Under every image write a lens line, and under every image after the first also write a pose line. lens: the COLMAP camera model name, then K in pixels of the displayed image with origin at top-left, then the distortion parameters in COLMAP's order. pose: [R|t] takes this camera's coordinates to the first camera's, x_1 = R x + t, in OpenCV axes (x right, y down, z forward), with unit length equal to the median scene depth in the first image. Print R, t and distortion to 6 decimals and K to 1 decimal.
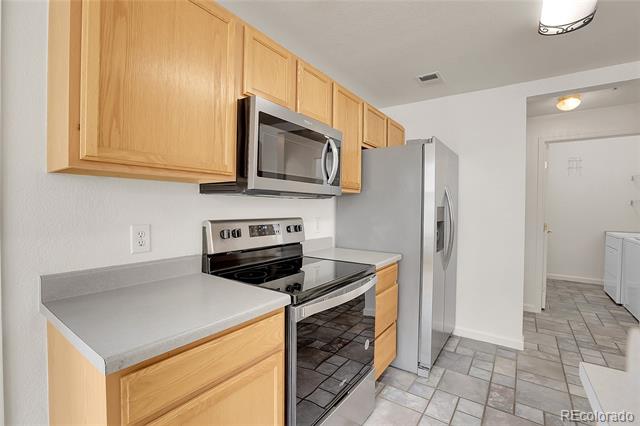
lens RADIAL K [[290.2, 0, 322.1], [0, 290.2, 209.8], [0, 0, 1]] dist [-0.031578, 0.000484]
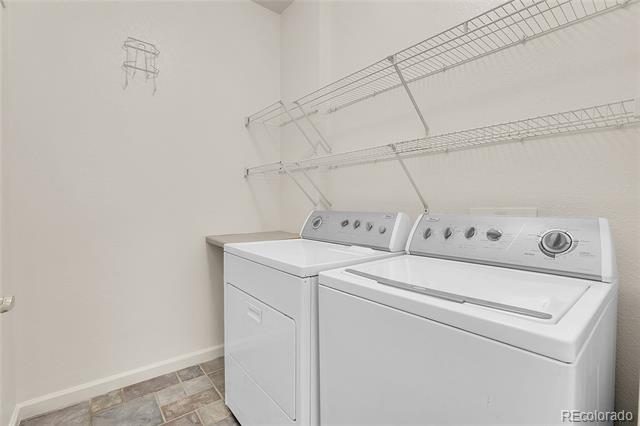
lens RADIAL K [[290.2, 0, 322.1], [0, 290.2, 209.8], [0, 0, 1]] dist [-0.031578, 0.000484]
pose [[0.265433, -0.018165, 0.963958, 1.010209], [0.000004, 0.999823, 0.018840, 0.042867], [-0.964129, -0.004997, 0.265386, 1.142069]]
